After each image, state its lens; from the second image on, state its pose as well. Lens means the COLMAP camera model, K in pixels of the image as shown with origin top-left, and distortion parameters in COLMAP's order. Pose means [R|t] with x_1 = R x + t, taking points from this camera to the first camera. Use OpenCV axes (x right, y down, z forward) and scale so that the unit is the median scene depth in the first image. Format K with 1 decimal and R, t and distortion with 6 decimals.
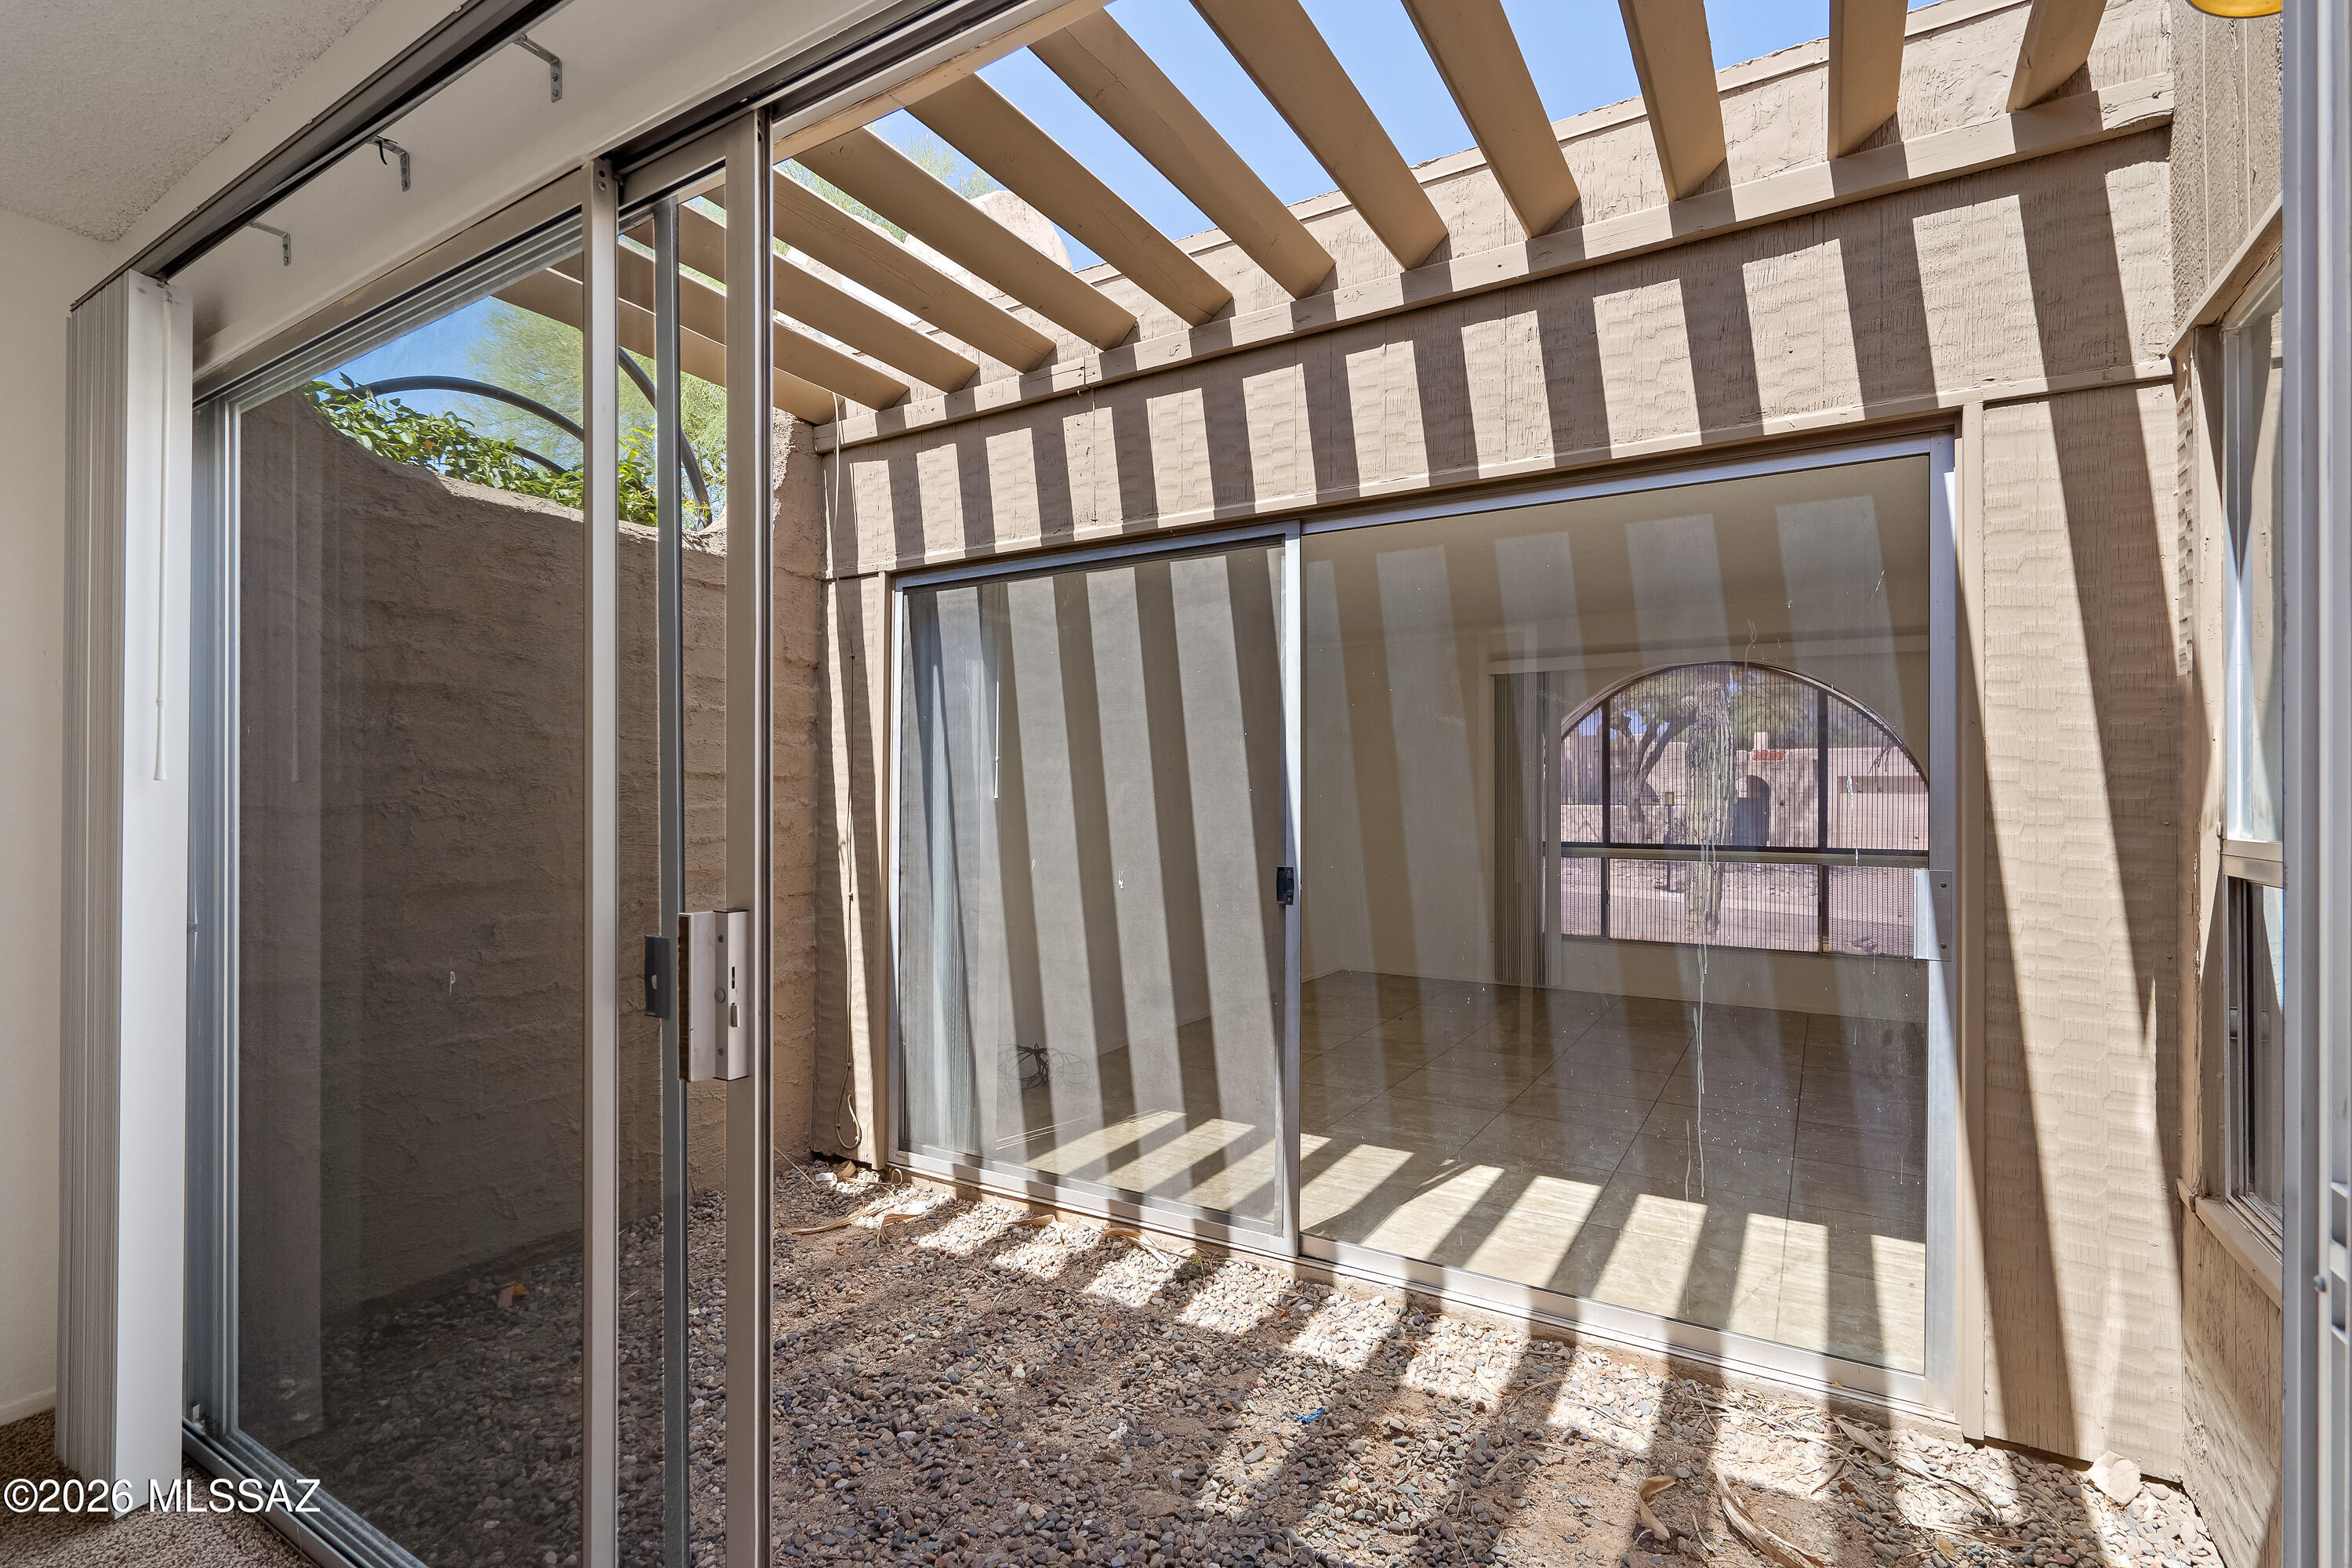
lens RADIAL K [[1084.0, 0, 1176.5], [0, 1084.0, 790.0], [0, 0, 1]] dist [-0.007866, 0.004122]
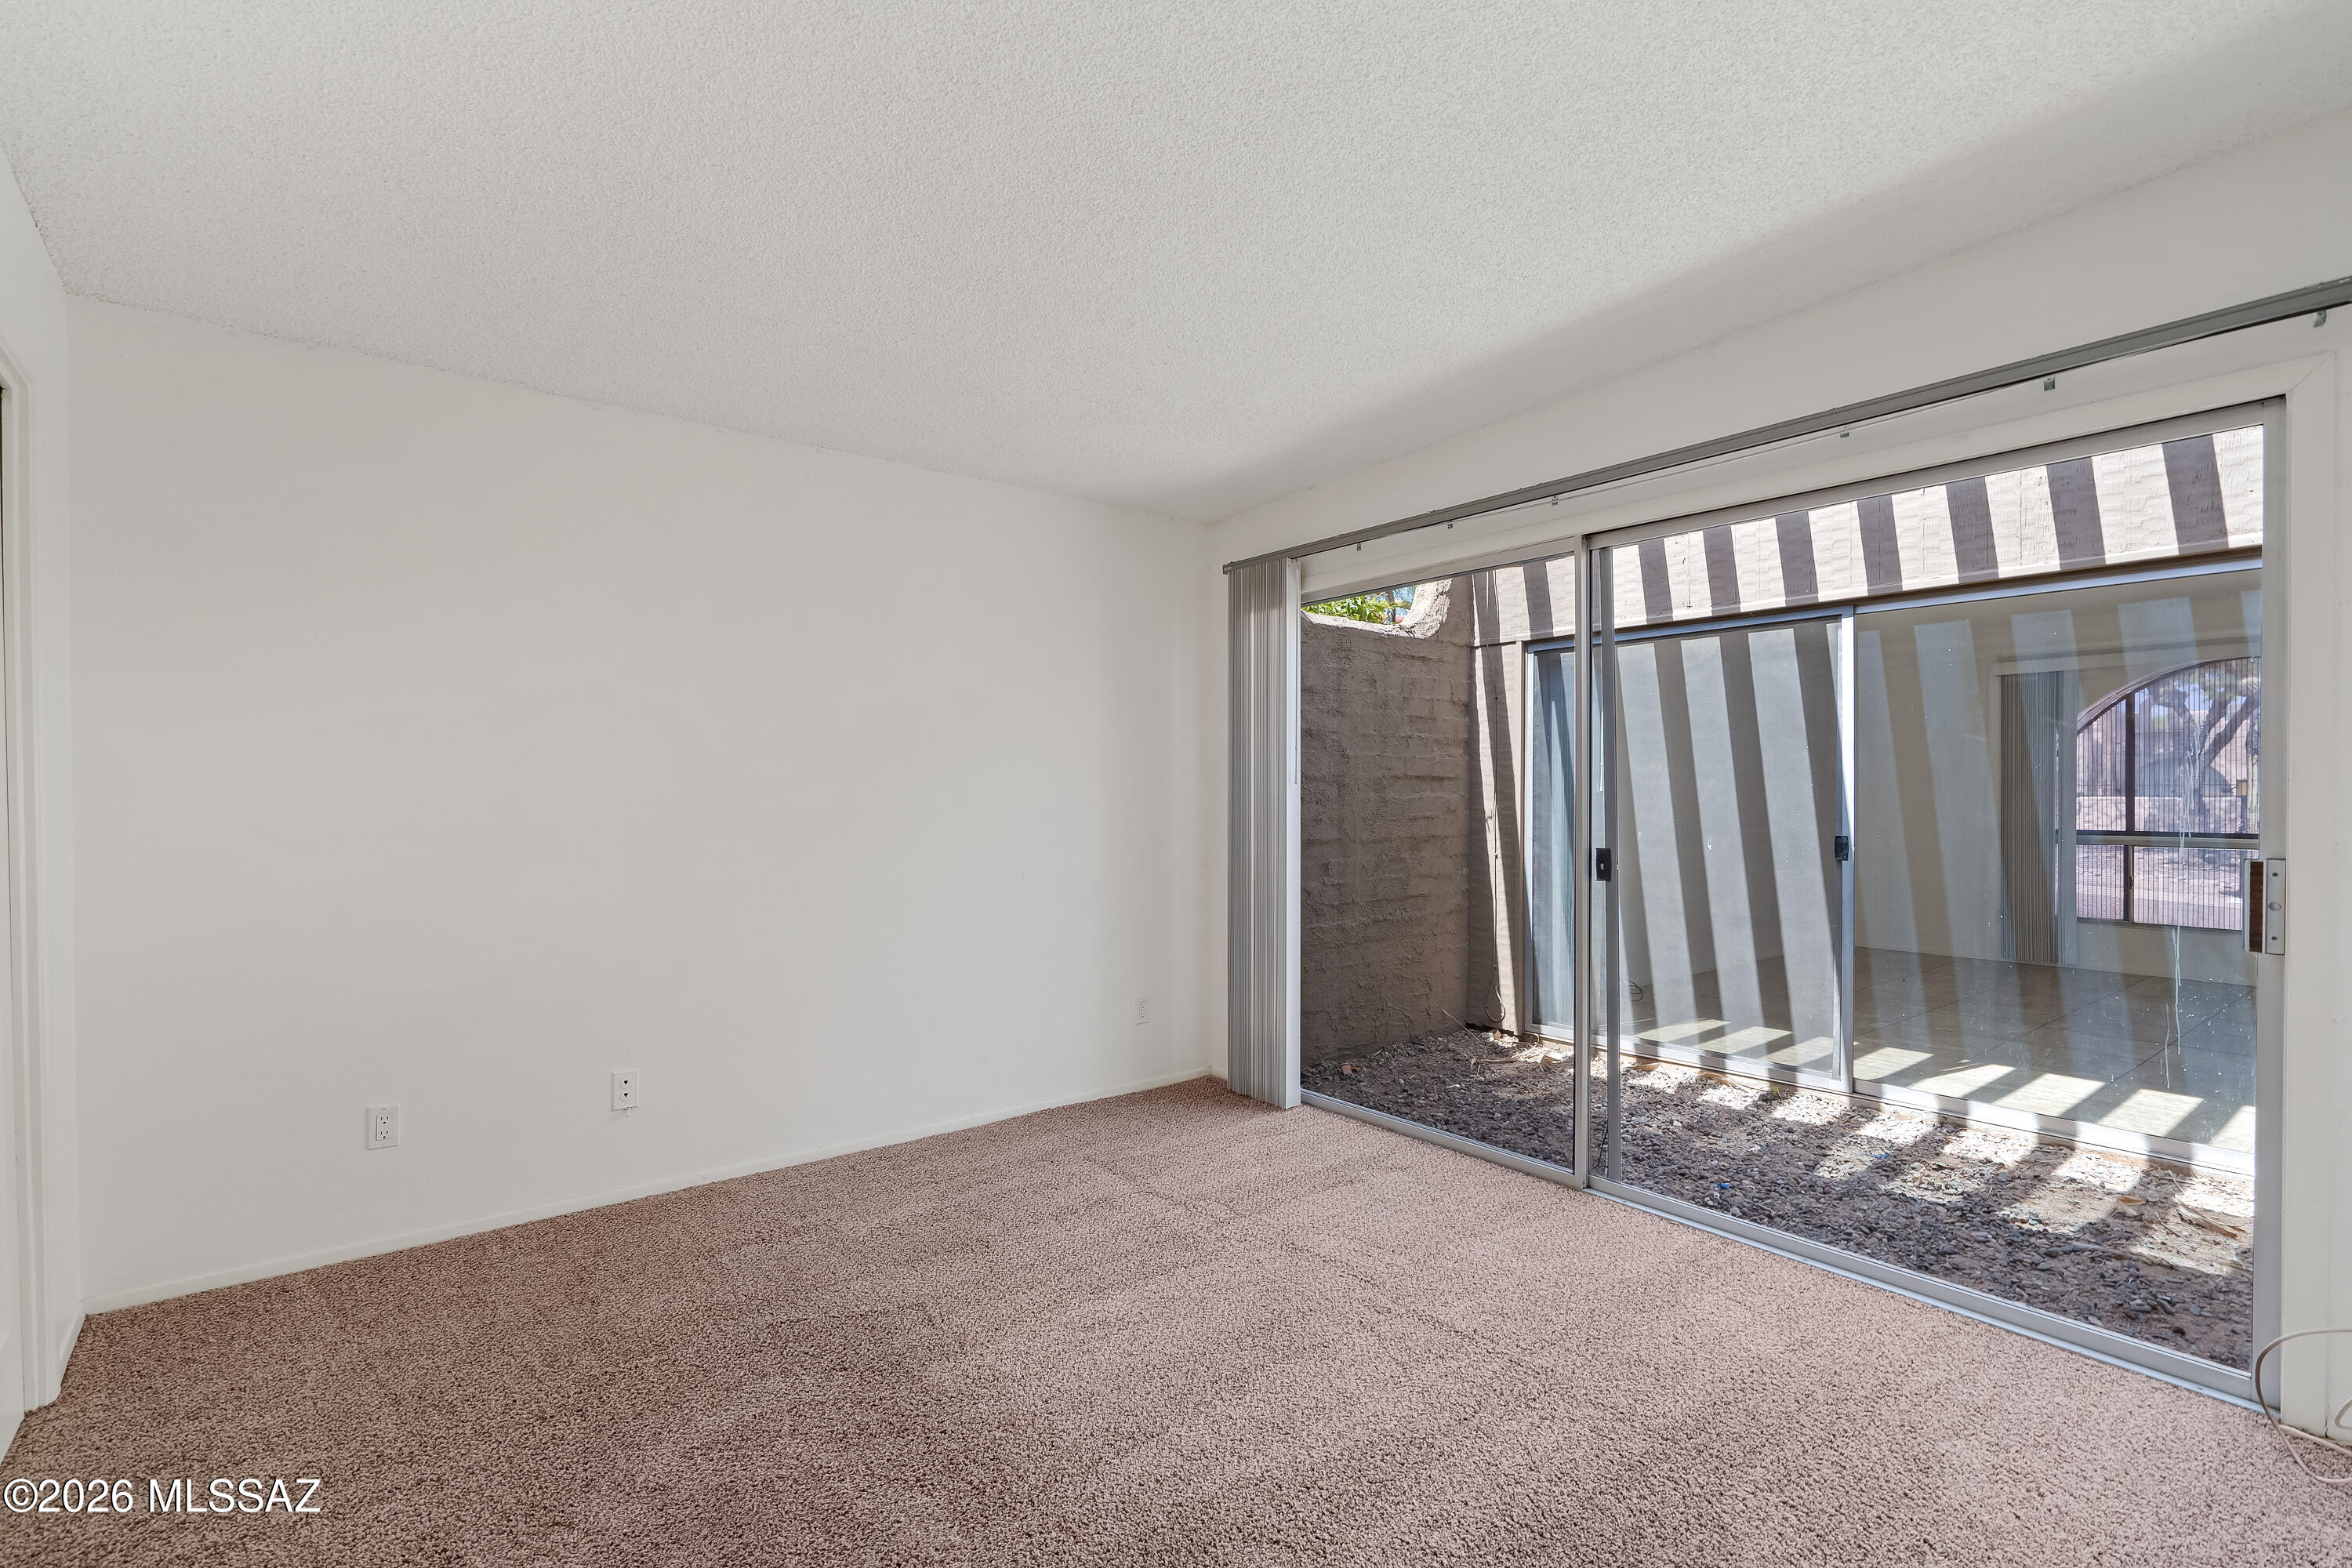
lens RADIAL K [[1084.0, 0, 1169.9], [0, 1084.0, 797.6], [0, 0, 1]] dist [-0.007866, 0.004122]
pose [[0.934492, -0.002024, -0.355977, -0.231462], [0.006818, 0.999902, 0.012215, -0.006120], [0.355918, -0.013842, 0.934415, -0.719278]]
